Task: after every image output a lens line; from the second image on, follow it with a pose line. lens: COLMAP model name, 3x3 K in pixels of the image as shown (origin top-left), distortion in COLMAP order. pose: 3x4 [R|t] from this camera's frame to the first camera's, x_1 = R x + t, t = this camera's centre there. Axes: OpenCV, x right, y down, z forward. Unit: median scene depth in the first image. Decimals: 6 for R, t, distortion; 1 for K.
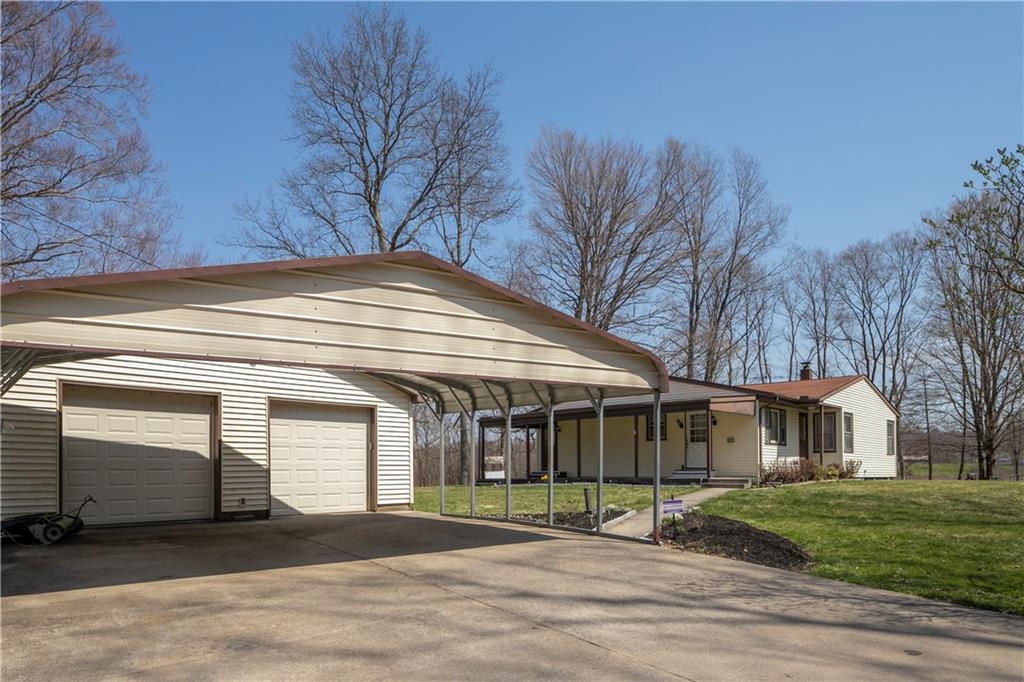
lens RADIAL K [[710.2, 0, 512.0], [0, 710.2, 341.0], [0, 0, 1]] dist [-0.001259, 0.000272]
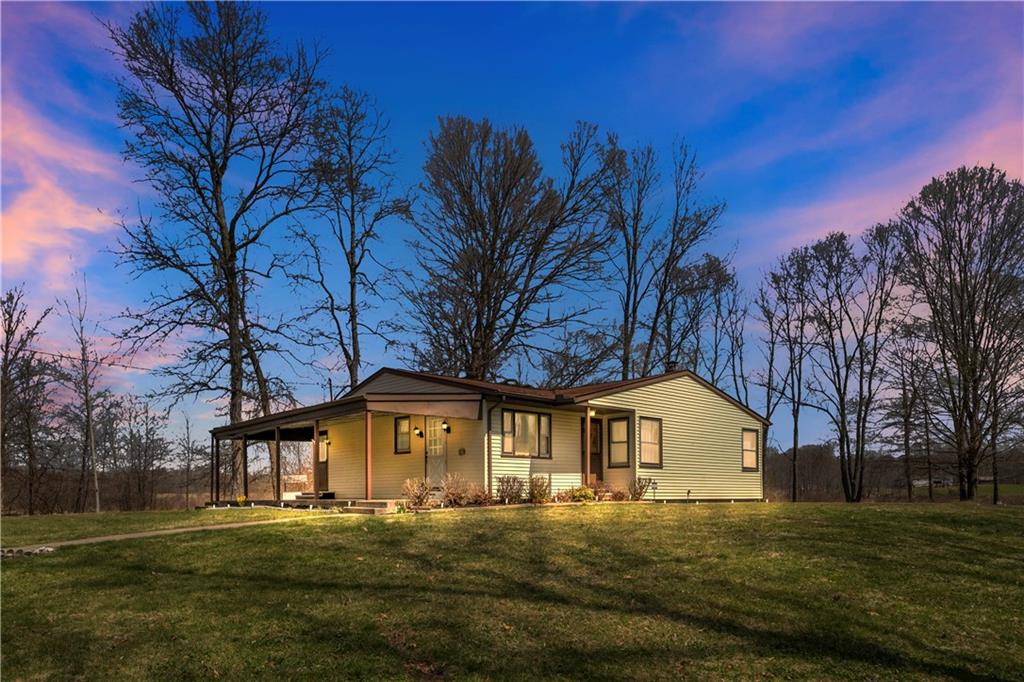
lens RADIAL K [[710.2, 0, 512.0], [0, 710.2, 341.0], [0, 0, 1]] dist [-0.001259, 0.000272]
pose [[0.996792, -0.017301, -0.078139, 0.190350], [0.014973, 0.999429, -0.030274, 0.018384], [0.078618, 0.029007, 0.996483, 0.096079]]
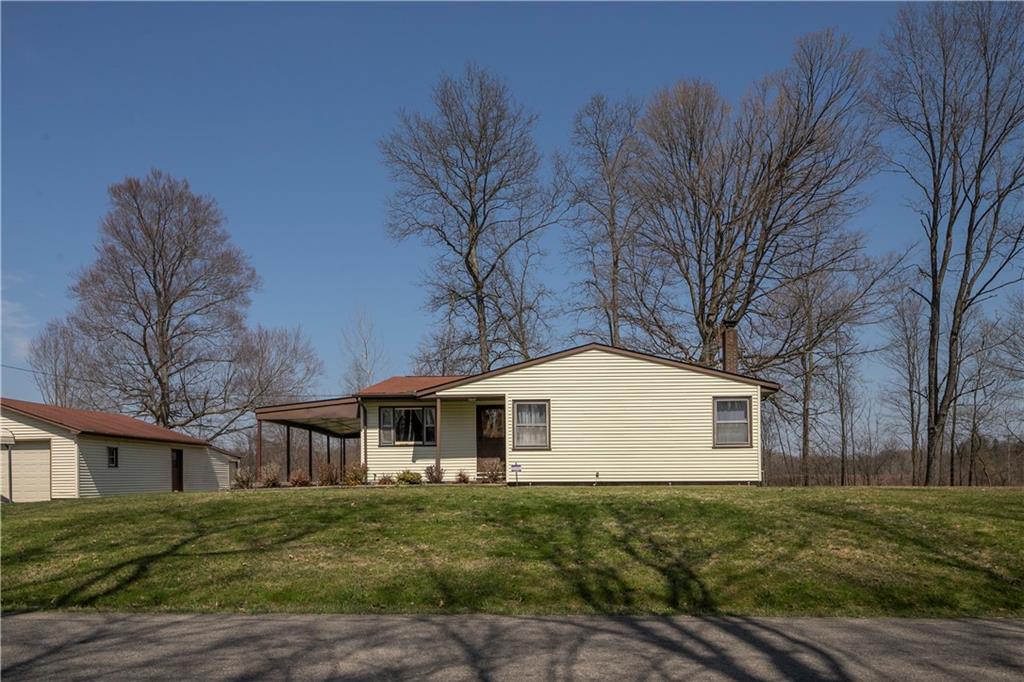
lens RADIAL K [[710.2, 0, 512.0], [0, 710.2, 341.0], [0, 0, 1]] dist [-0.001259, 0.000272]
pose [[0.613572, -0.158352, -0.773598, 0.539101], [0.146111, 0.985536, -0.085849, 0.050160], [0.776003, -0.060357, 0.627835, 0.243382]]
